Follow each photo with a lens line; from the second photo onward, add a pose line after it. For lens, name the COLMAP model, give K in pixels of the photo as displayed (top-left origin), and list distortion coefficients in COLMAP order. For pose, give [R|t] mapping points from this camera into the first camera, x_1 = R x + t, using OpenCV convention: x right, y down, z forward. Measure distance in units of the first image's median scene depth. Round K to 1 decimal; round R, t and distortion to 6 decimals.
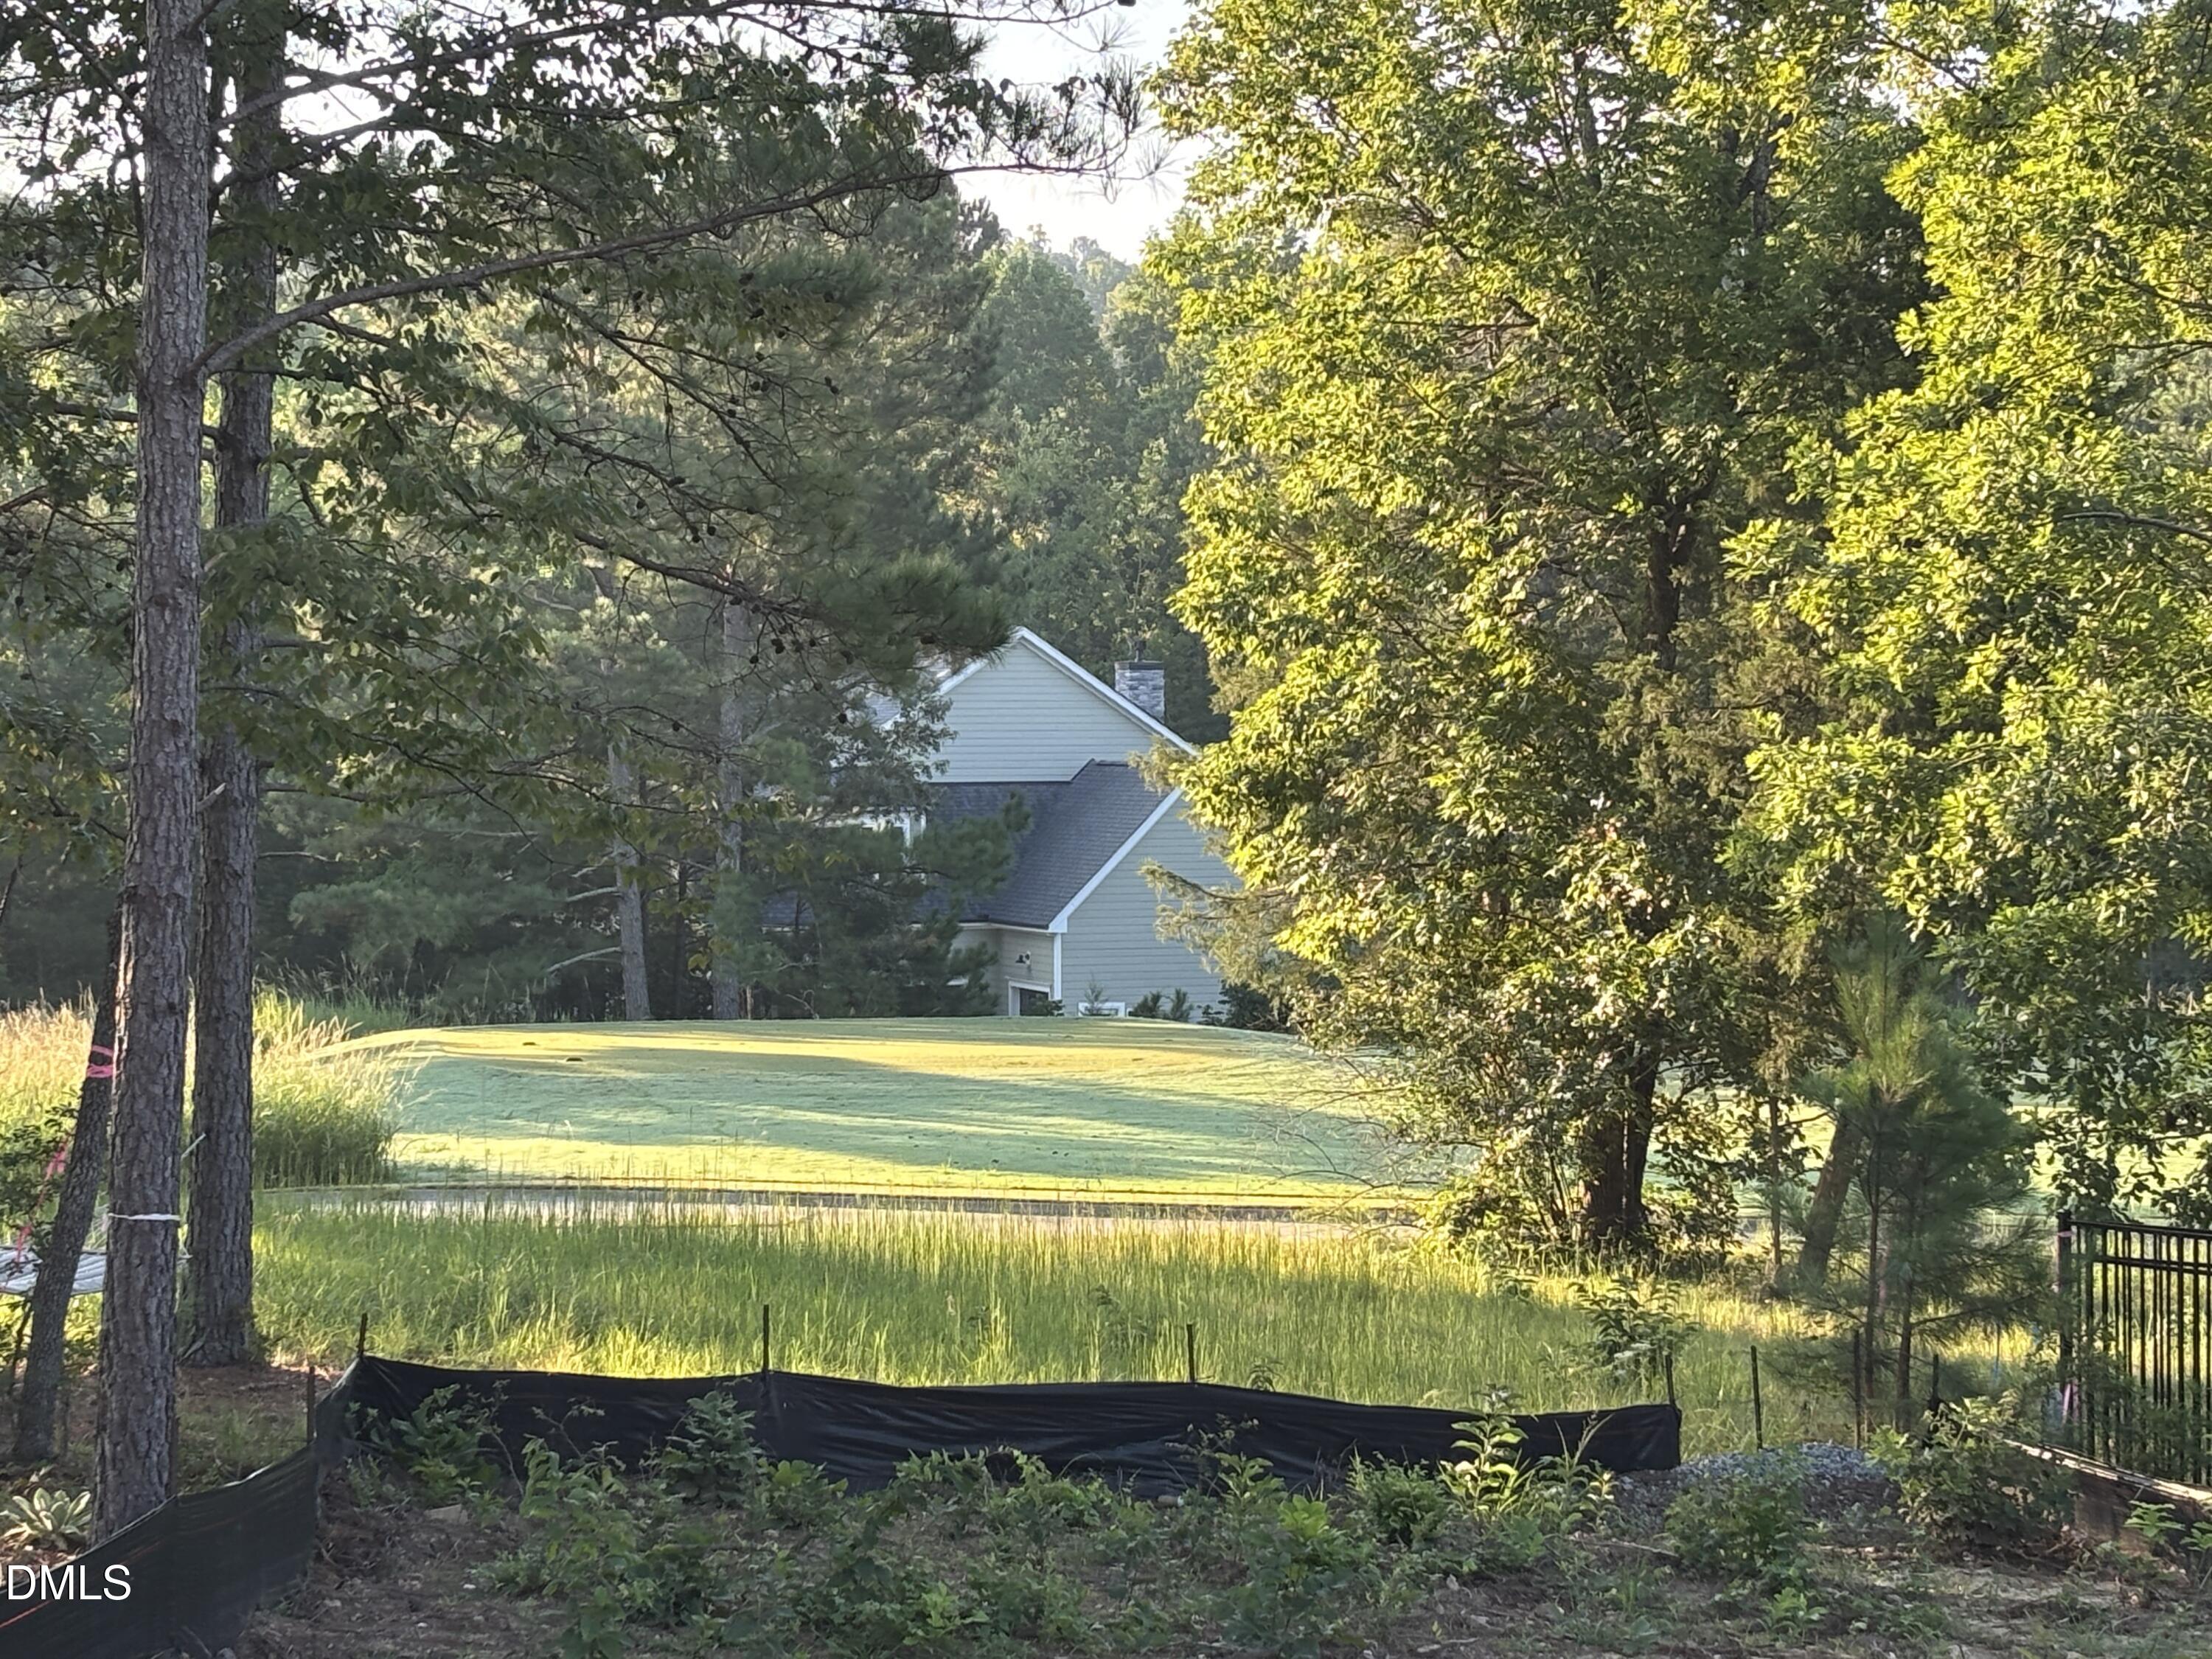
lens RADIAL K [[5224.5, 0, 1106.0], [0, 5224.5, 831.0], [0, 0, 1]] dist [0.054824, 0.000000]
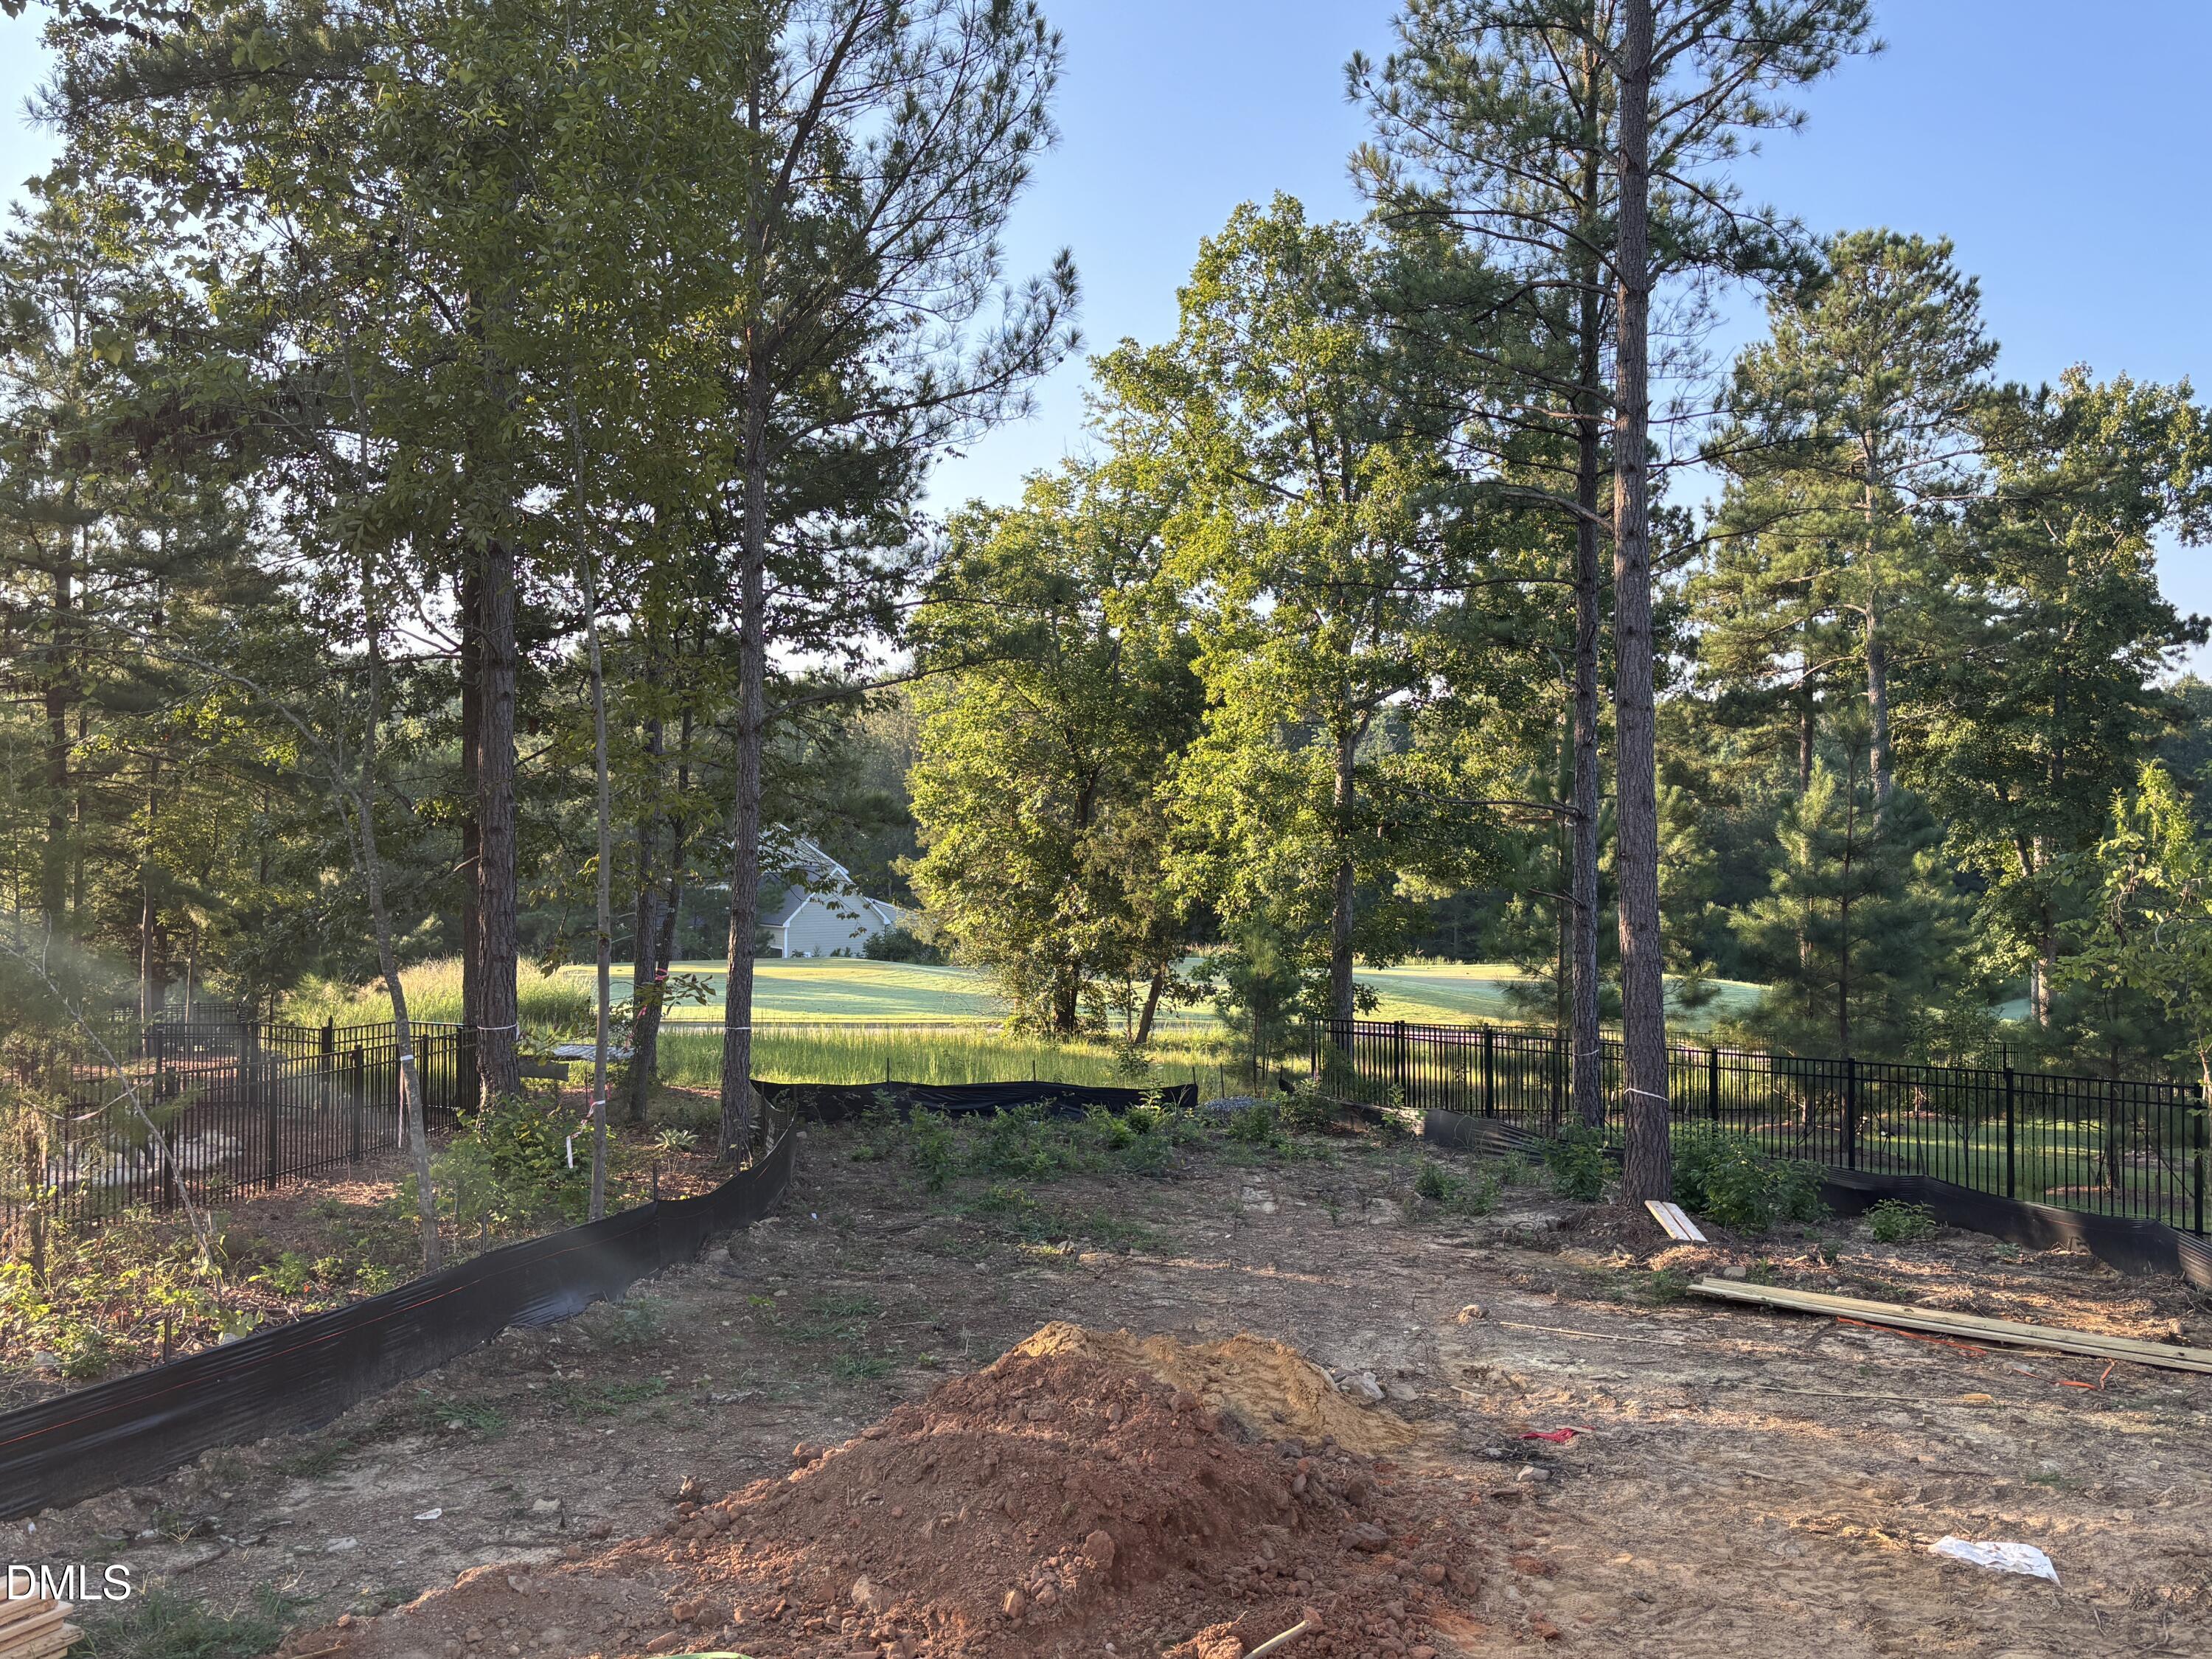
lens RADIAL K [[1859.3, 0, 1105.8], [0, 1859.3, 825.7], [0, 0, 1]] dist [0.010506, 0.000338]
pose [[0.973726, 0.002530, 0.227710, -0.118413], [0.005522, 0.999382, -0.034714, 0.001398], [-0.227657, 0.035060, 0.973110, -0.000535]]
